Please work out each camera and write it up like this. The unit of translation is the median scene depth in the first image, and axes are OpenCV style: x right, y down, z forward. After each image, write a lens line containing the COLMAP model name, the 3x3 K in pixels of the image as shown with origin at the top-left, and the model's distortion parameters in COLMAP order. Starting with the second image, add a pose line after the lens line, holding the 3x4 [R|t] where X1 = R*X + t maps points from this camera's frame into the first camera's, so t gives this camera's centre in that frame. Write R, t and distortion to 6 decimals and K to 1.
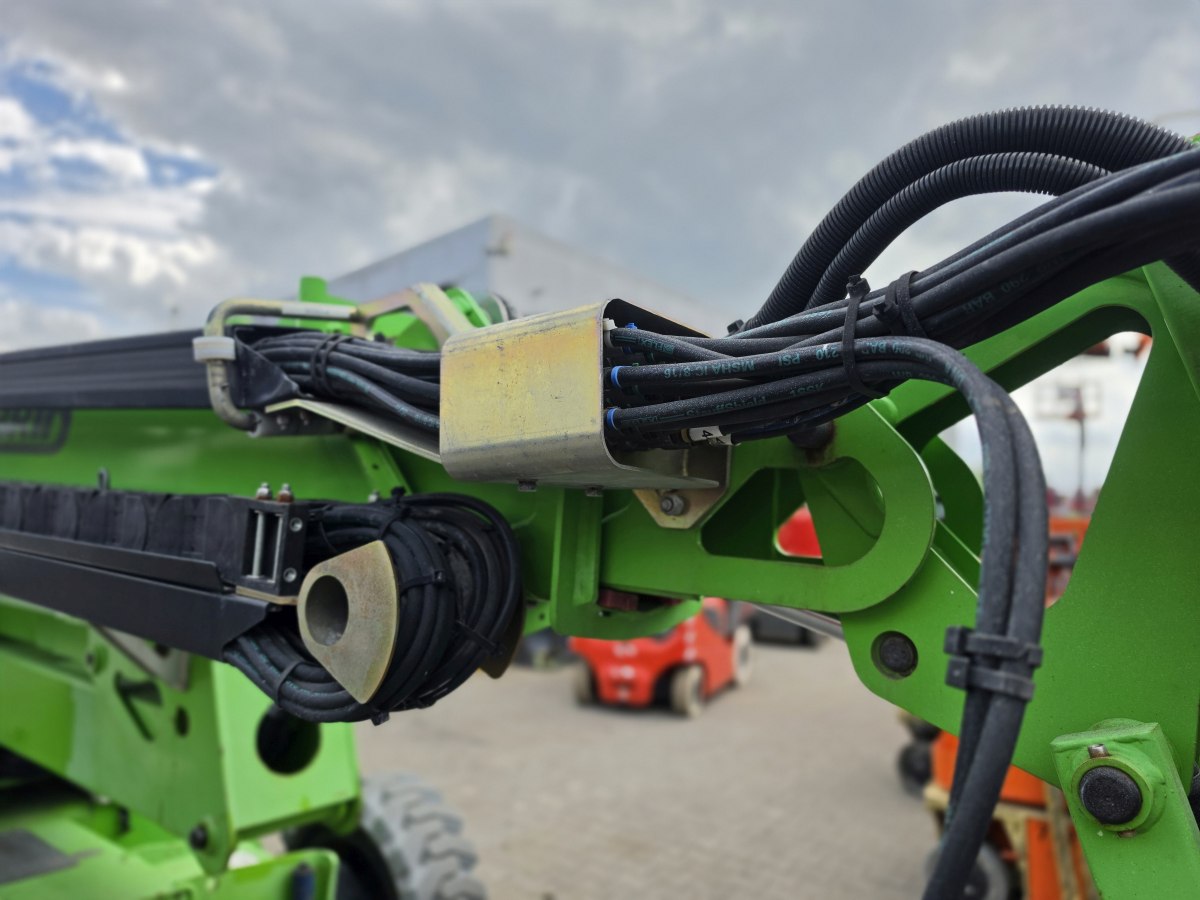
lens RADIAL K [[814.1, 0, 600.0], [0, 814.1, 450.0], [0, 0, 1]] dist [0.073167, -0.115442]
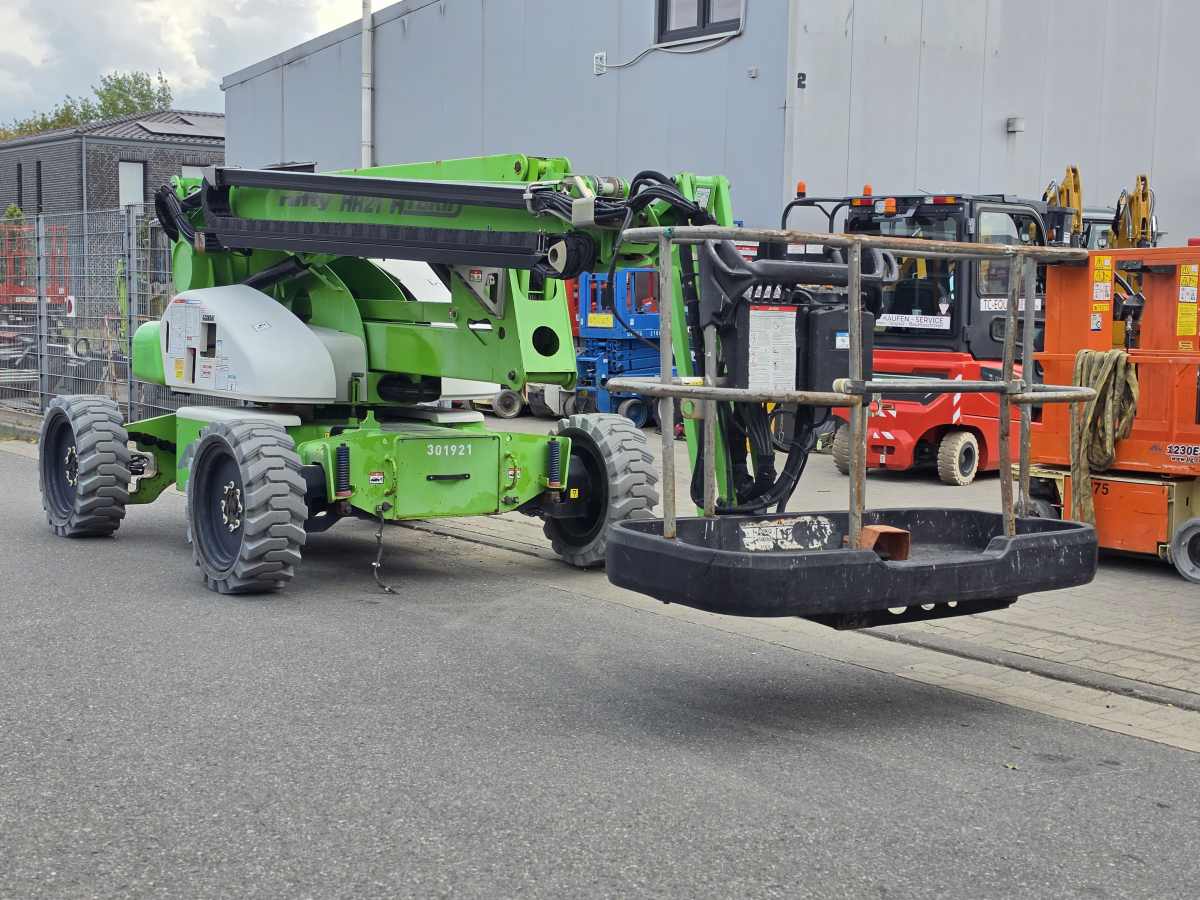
lens RADIAL K [[1854.8, 0, 600.0], [0, 1854.8, 450.0], [0, 0, 1]] dist [0.252448, -0.071880]
pose [[0.949944, 0.030557, -0.310923, 3.057414], [0.019135, 0.987647, 0.155525, -0.336592], [0.311834, -0.153689, 0.937624, -8.502563]]
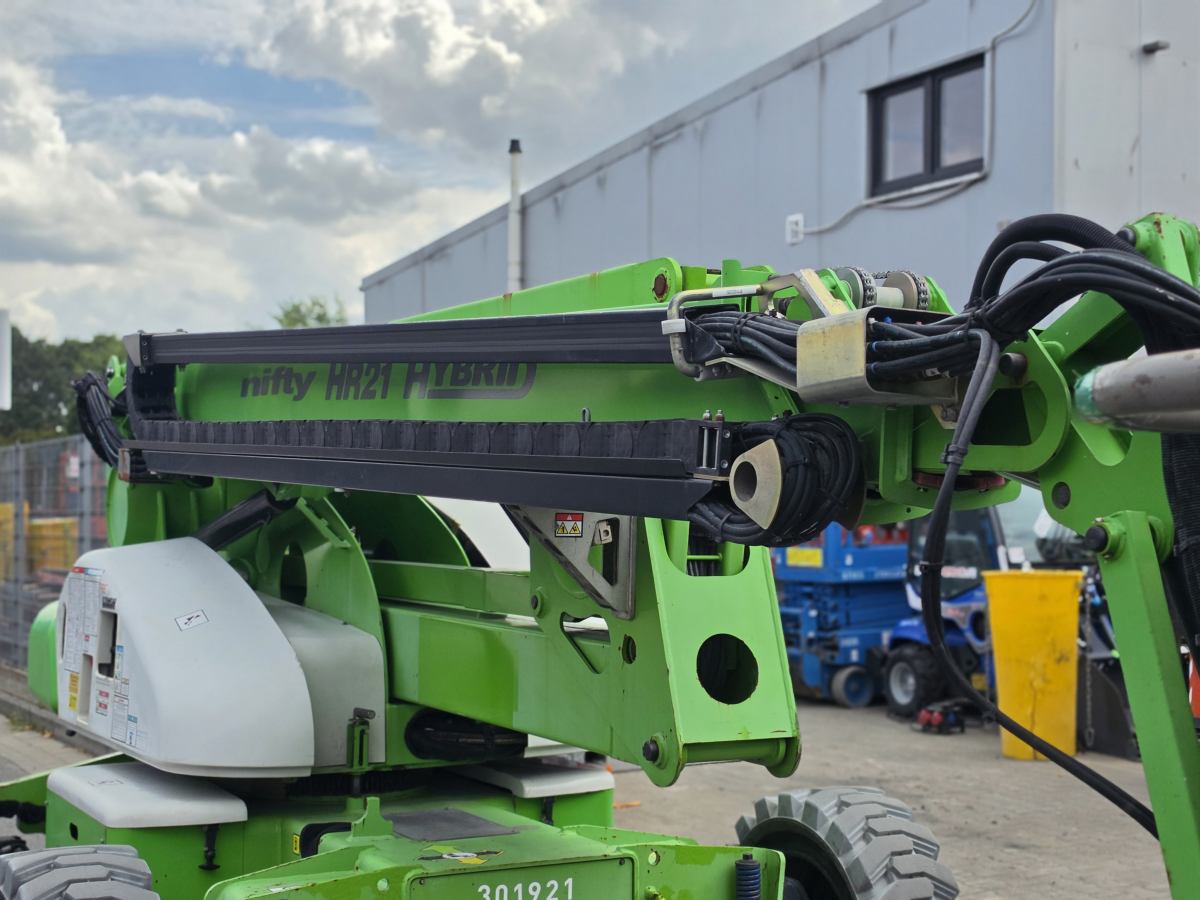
lens RADIAL K [[1745.8, 0, 600.0], [0, 1745.8, 450.0], [0, 0, 1]] dist [0.135448, -0.011265]
pose [[0.912513, -0.022281, -0.408440, 0.816109], [0.041518, 0.998404, 0.038294, -0.021687], [0.406934, -0.051901, 0.911982, -2.265400]]
